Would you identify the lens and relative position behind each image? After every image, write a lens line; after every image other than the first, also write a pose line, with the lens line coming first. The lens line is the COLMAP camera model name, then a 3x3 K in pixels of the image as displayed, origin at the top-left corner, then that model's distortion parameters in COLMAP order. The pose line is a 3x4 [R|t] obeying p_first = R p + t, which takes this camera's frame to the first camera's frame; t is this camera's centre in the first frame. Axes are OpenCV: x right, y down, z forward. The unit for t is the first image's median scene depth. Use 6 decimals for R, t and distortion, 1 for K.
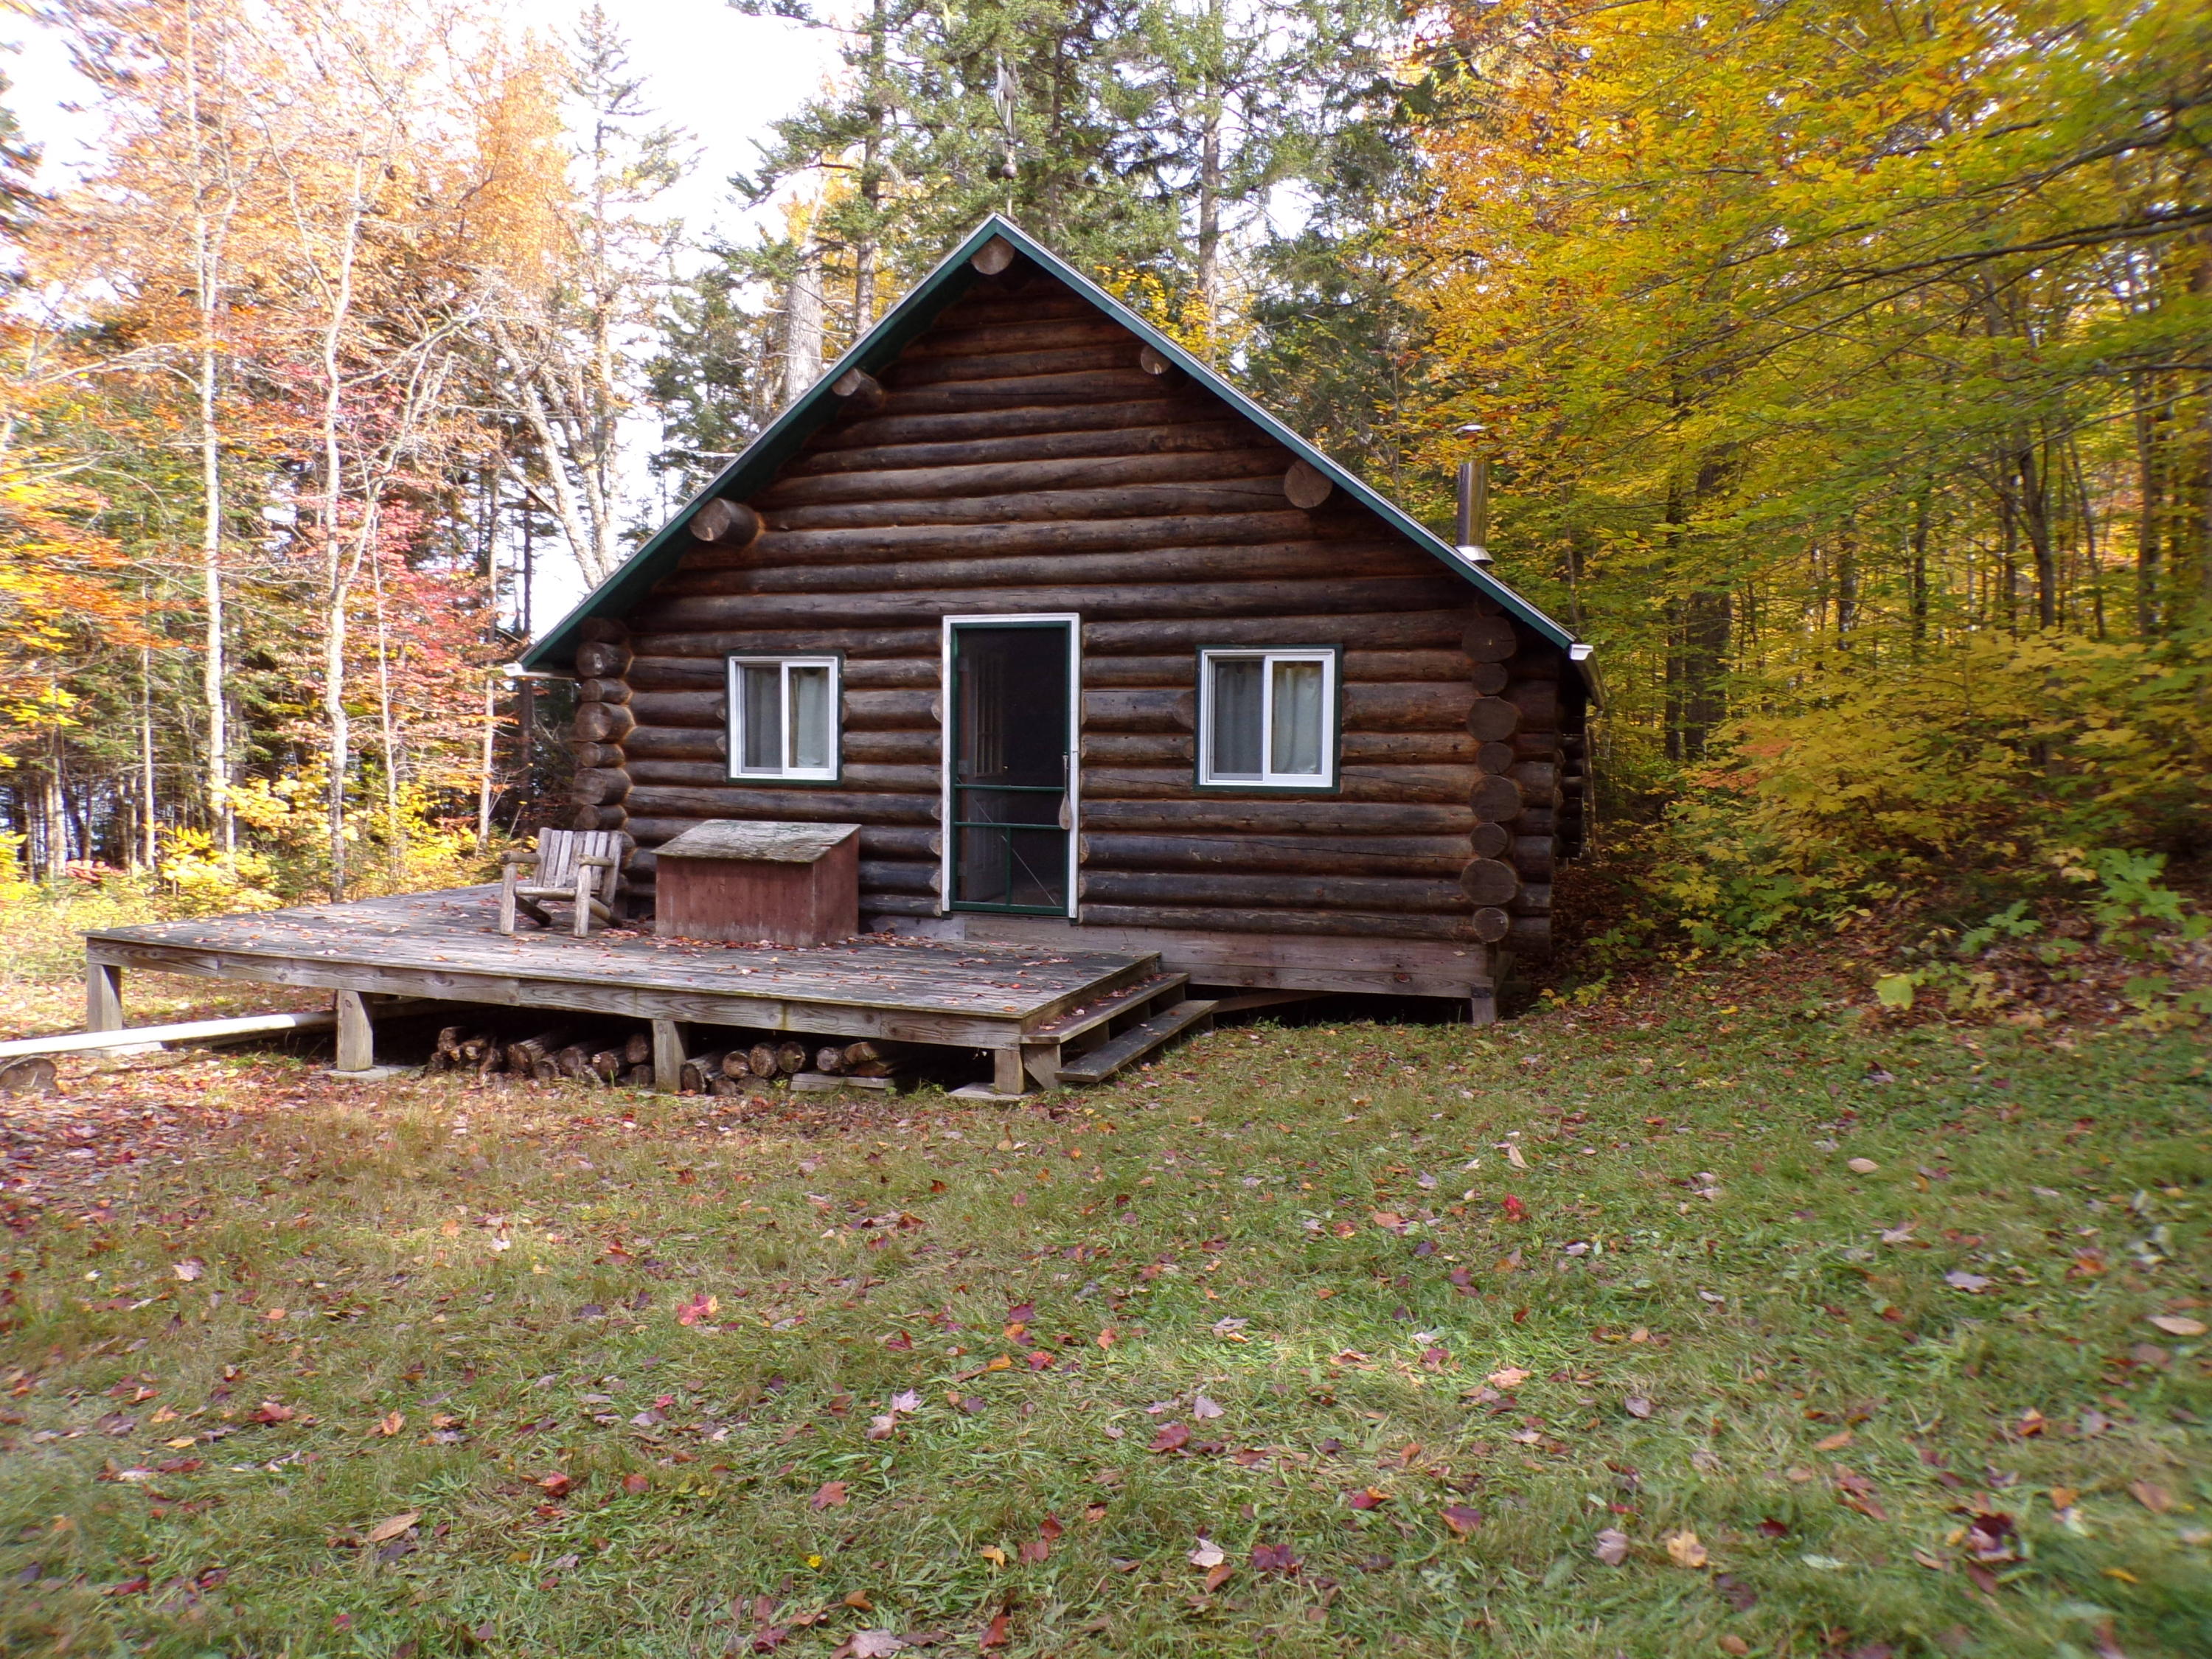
lens RADIAL K [[1549.4, 0, 1191.5], [0, 1549.4, 835.2], [0, 0, 1]] dist [-0.001357, 0.001668]
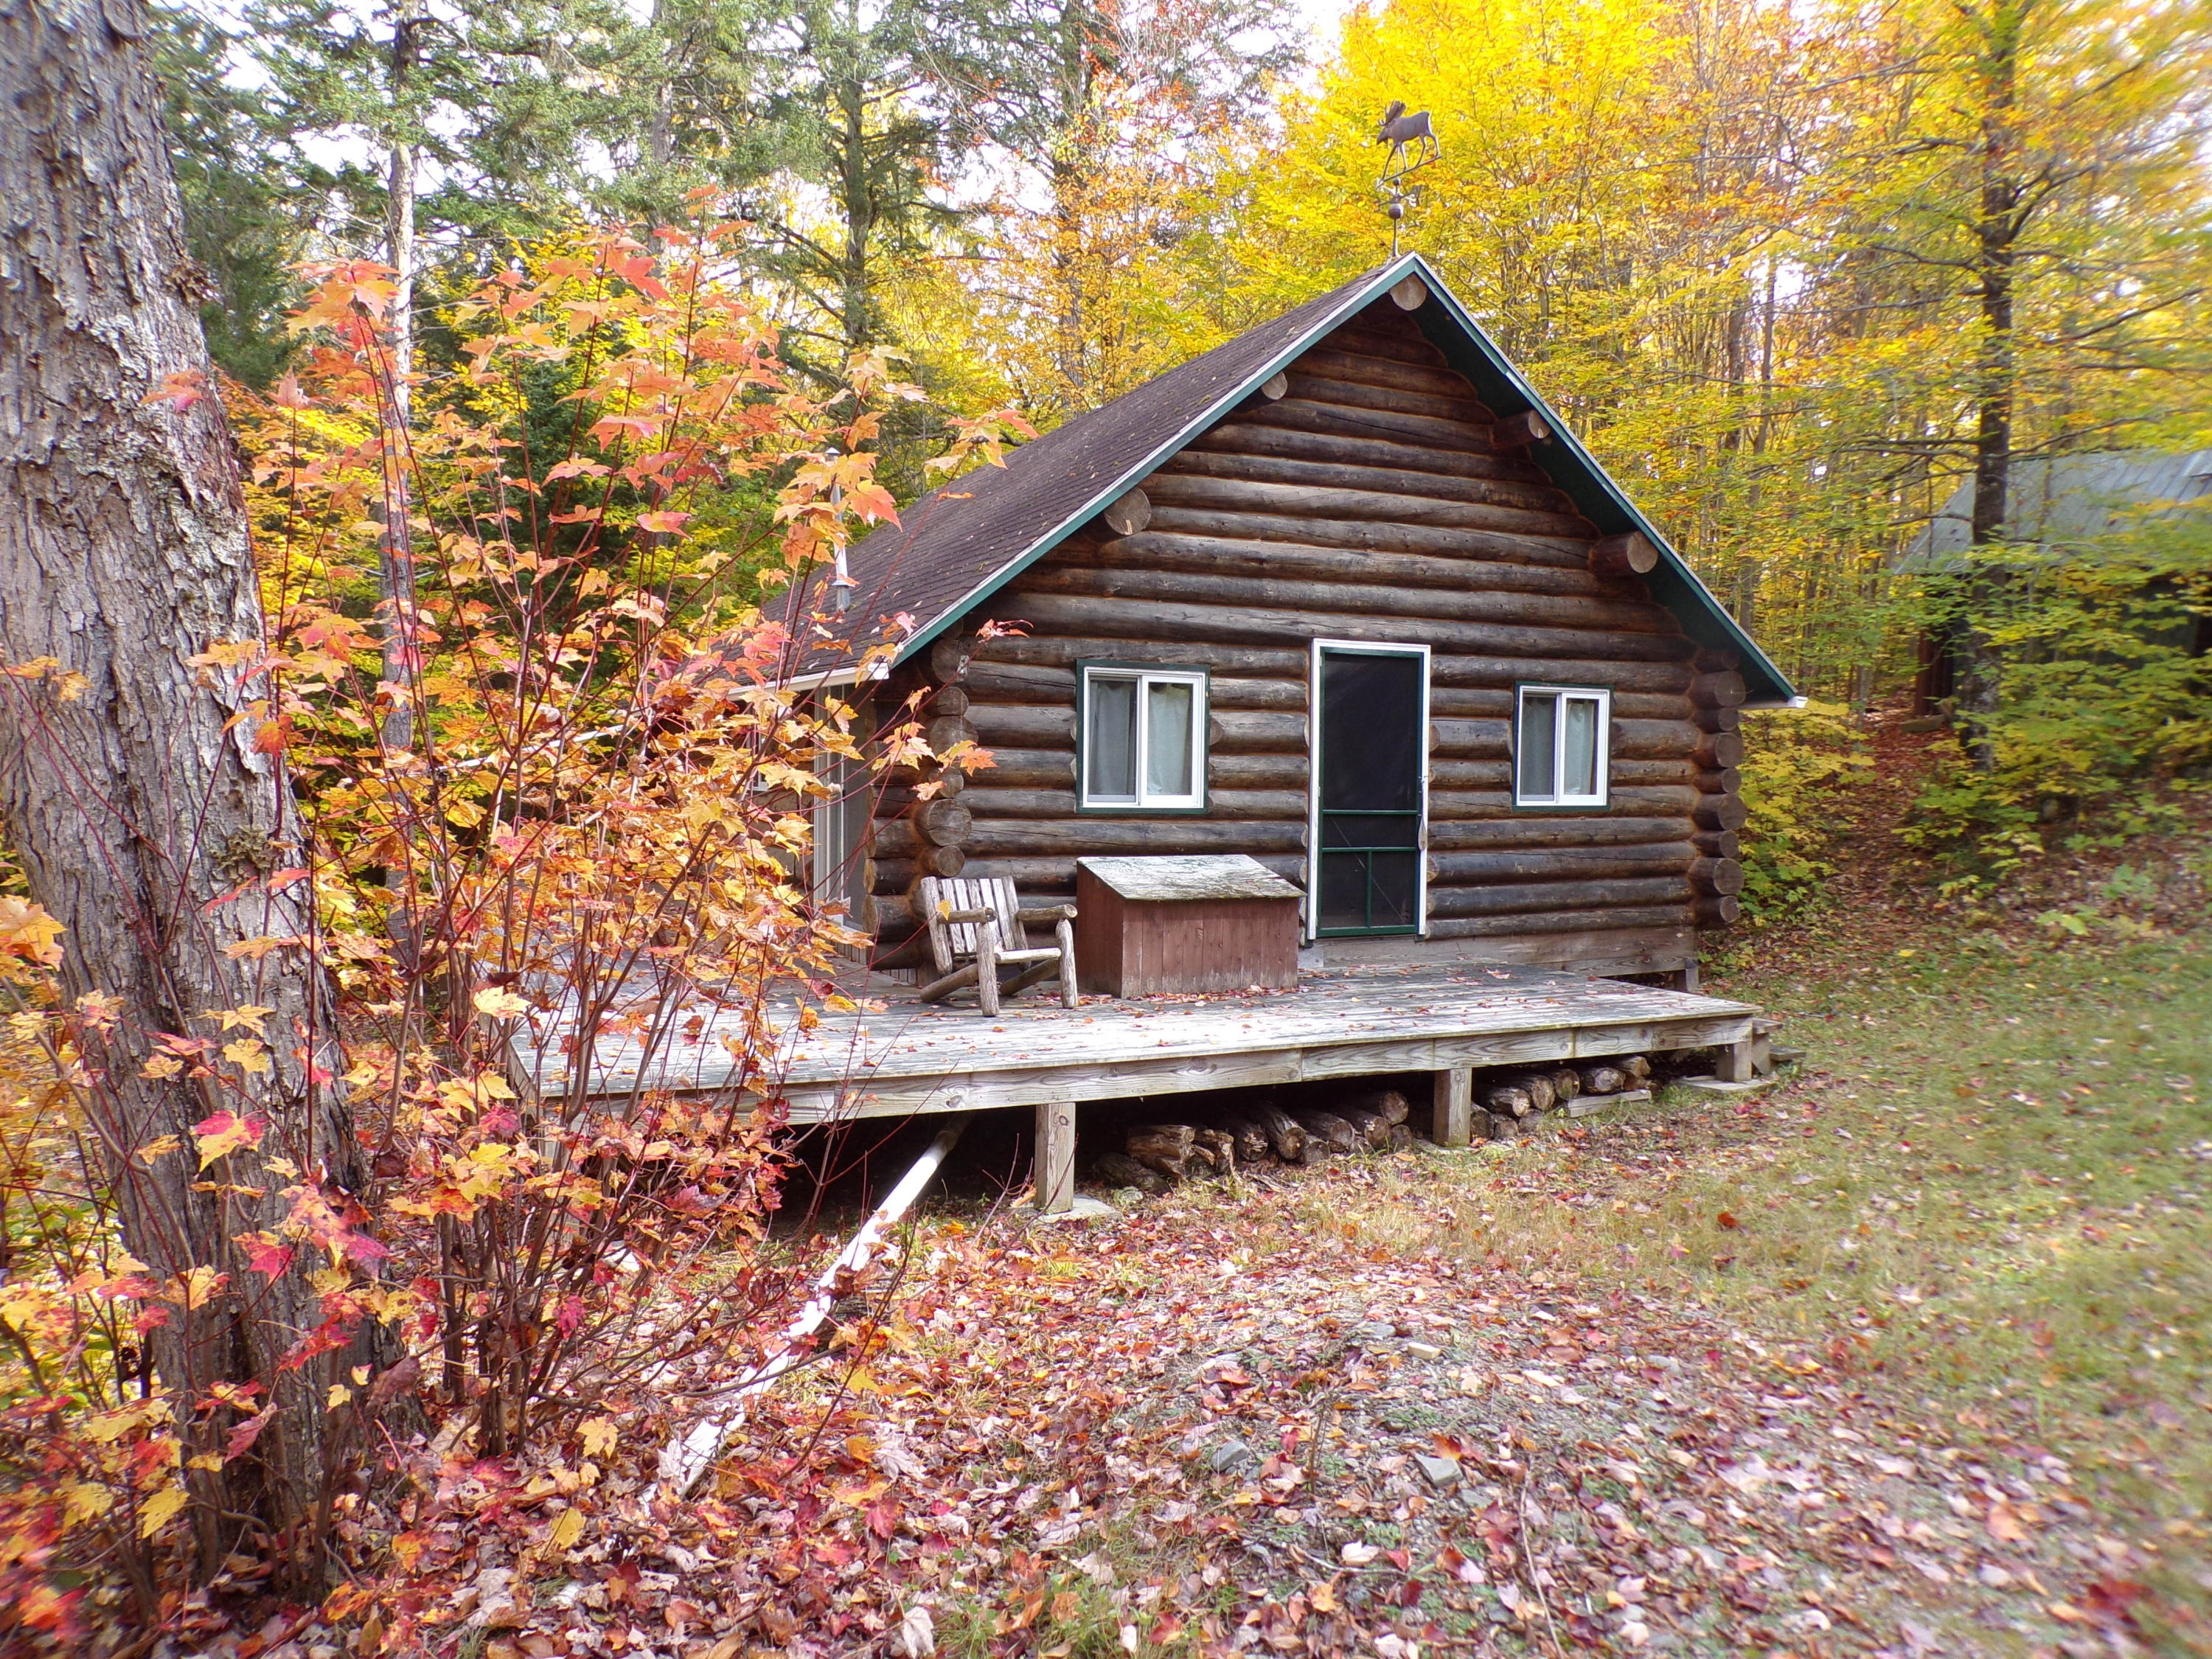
lens RADIAL K [[1501.3, 0, 1104.6], [0, 1501.3, 842.1], [0, 0, 1]] dist [-0.013173, 0.008163]
pose [[0.702644, -0.035806, 0.710640, -0.953723], [0.038324, 0.999188, 0.012451, -0.030360], [-0.710509, 0.018486, 0.703445, 0.438997]]
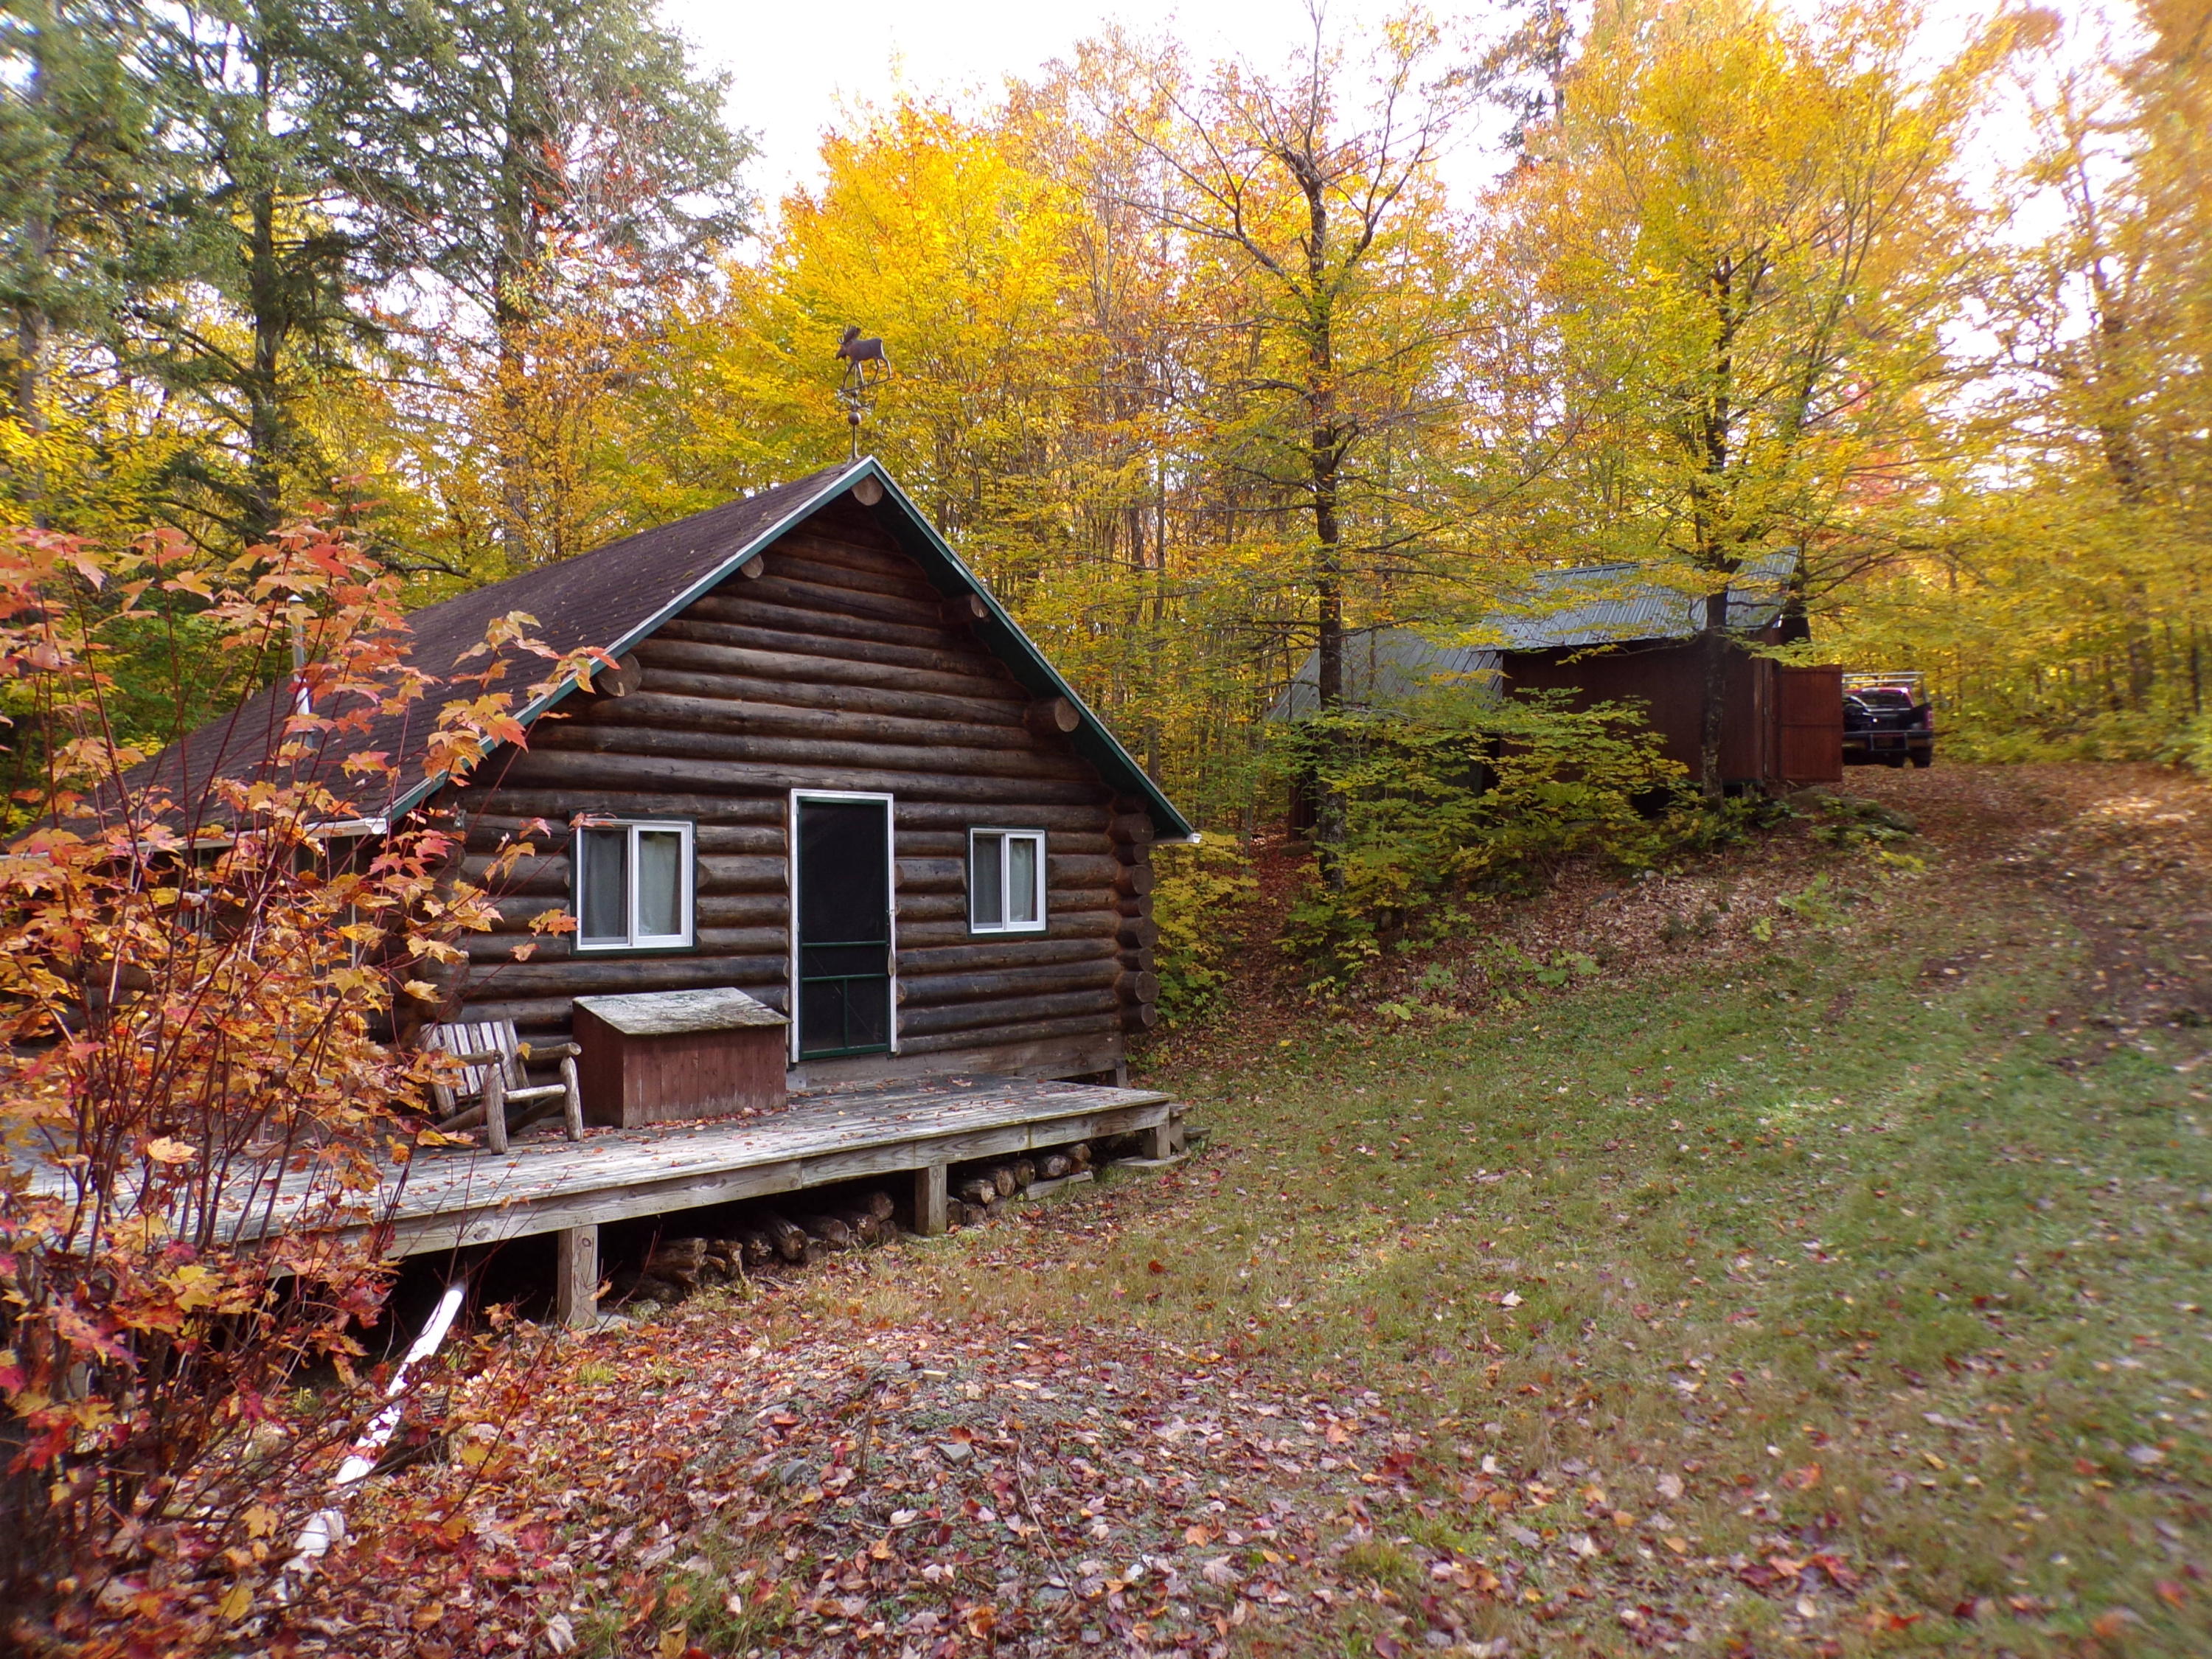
lens RADIAL K [[1501.3, 0, 1104.6], [0, 1501.3, 842.1], [0, 0, 1]] dist [-0.013173, 0.008163]
pose [[0.401085, 0.015690, 0.915907, -1.059053], [0.071846, 0.996235, -0.048528, -0.038252], [-0.913219, 0.085268, 0.398447, 0.392012]]
